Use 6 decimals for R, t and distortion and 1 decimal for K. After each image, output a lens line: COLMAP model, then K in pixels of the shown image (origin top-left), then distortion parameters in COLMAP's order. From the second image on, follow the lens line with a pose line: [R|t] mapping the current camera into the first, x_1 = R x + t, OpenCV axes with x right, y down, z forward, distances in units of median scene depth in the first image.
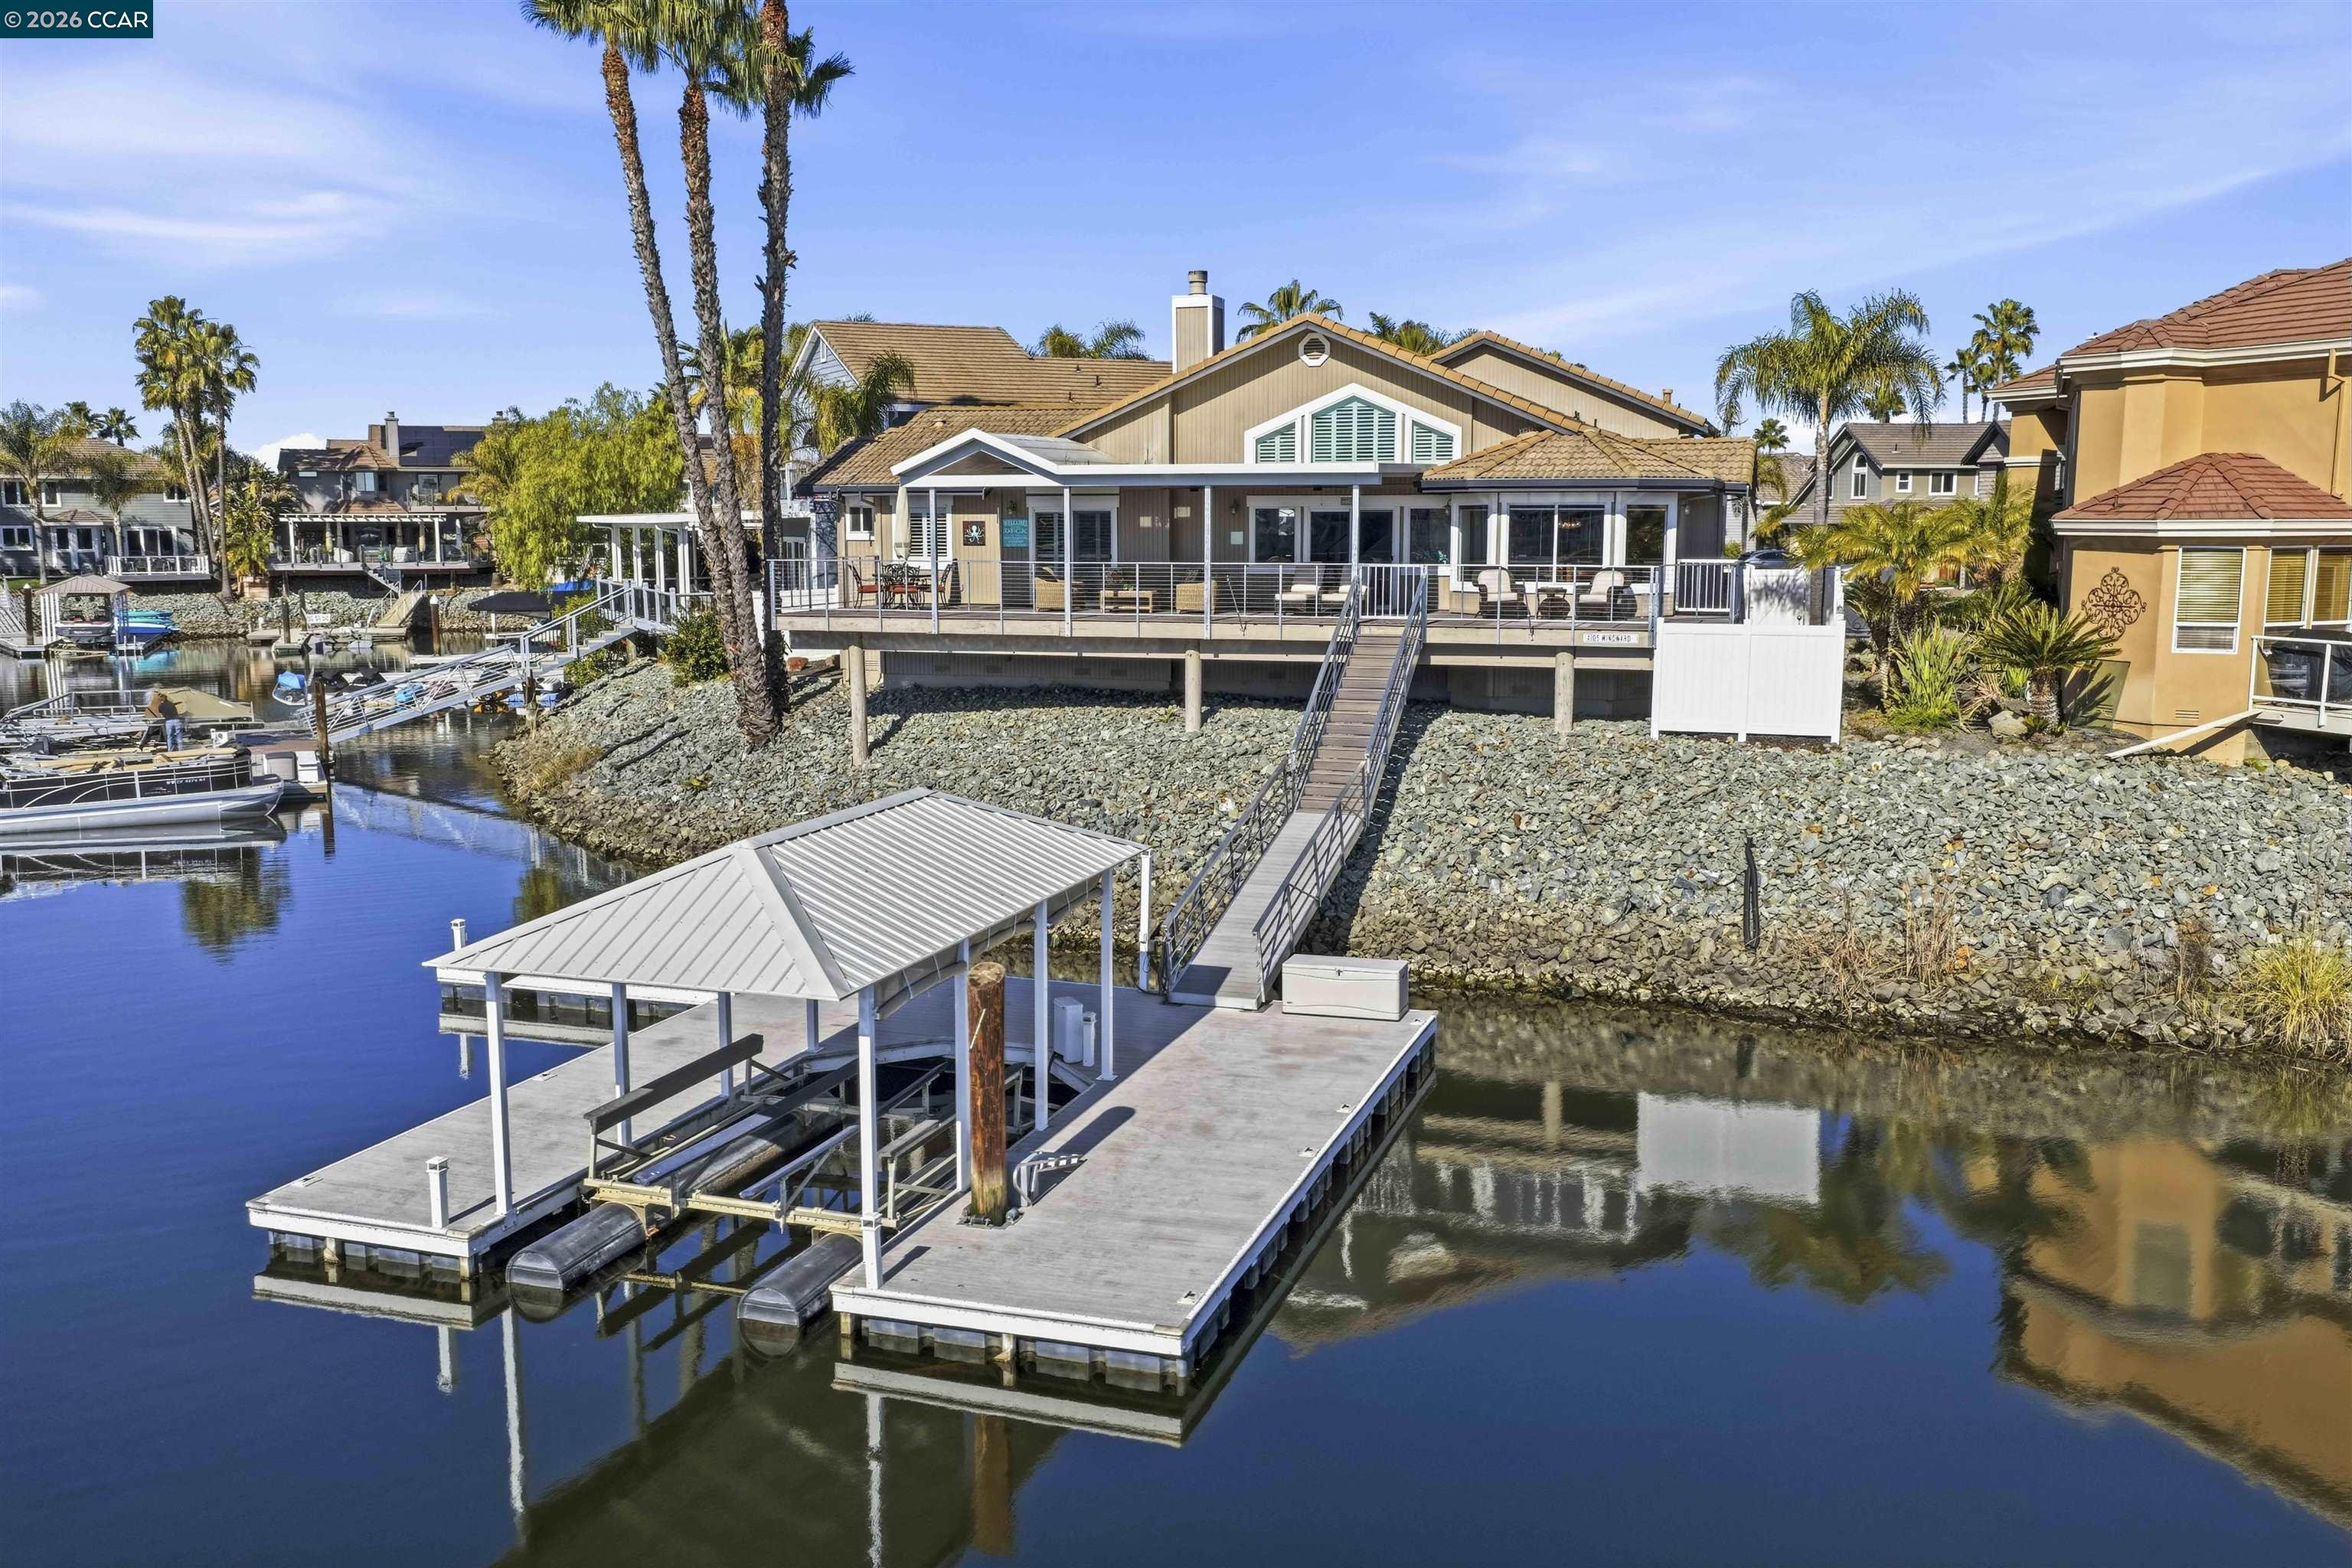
lens RADIAL K [[1943.0, 0, 1185.9], [0, 1943.0, 793.7], [0, 0, 1]] dist [-0.008753, 0.033256]
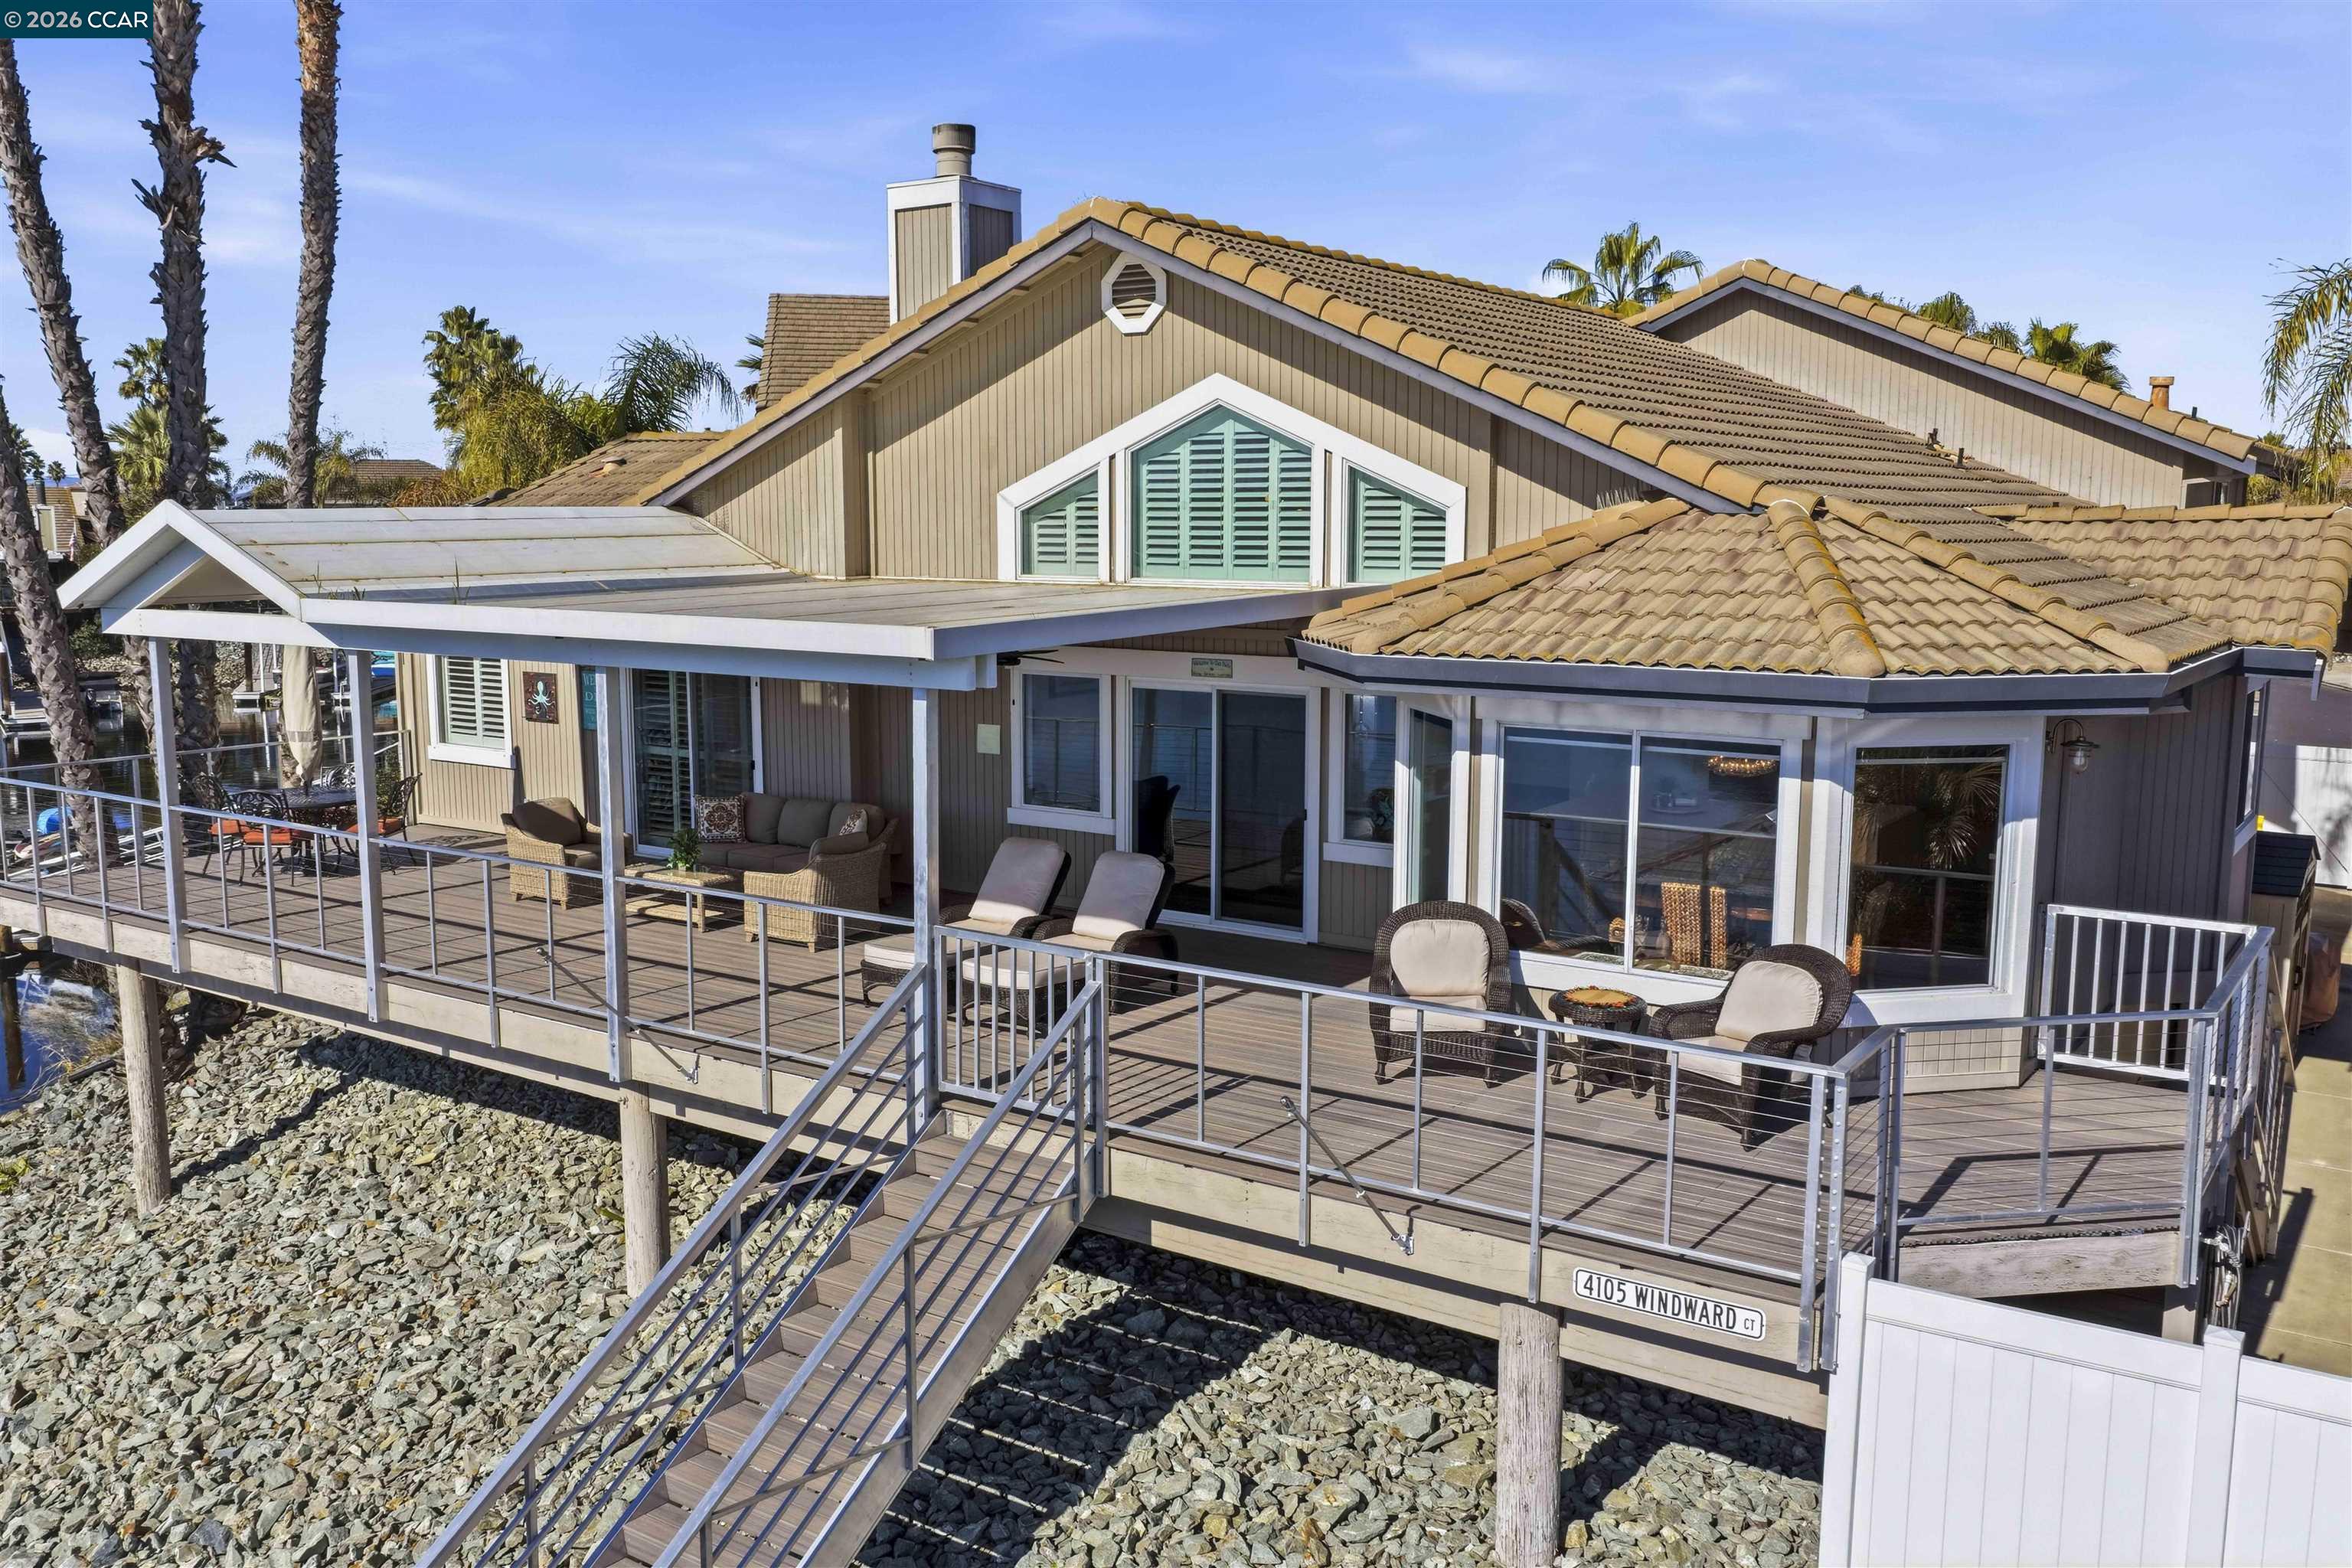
lens RADIAL K [[1943.0, 0, 1183.3], [0, 1943.0, 799.0], [0, 0, 1]] dist [-0.008753, 0.033256]
pose [[0.959925, 0.042469, -0.277019, 0.205947], [-0.042146, 0.999086, 0.007122, -0.135487], [0.277069, 0.004839, 0.960838, 0.658315]]
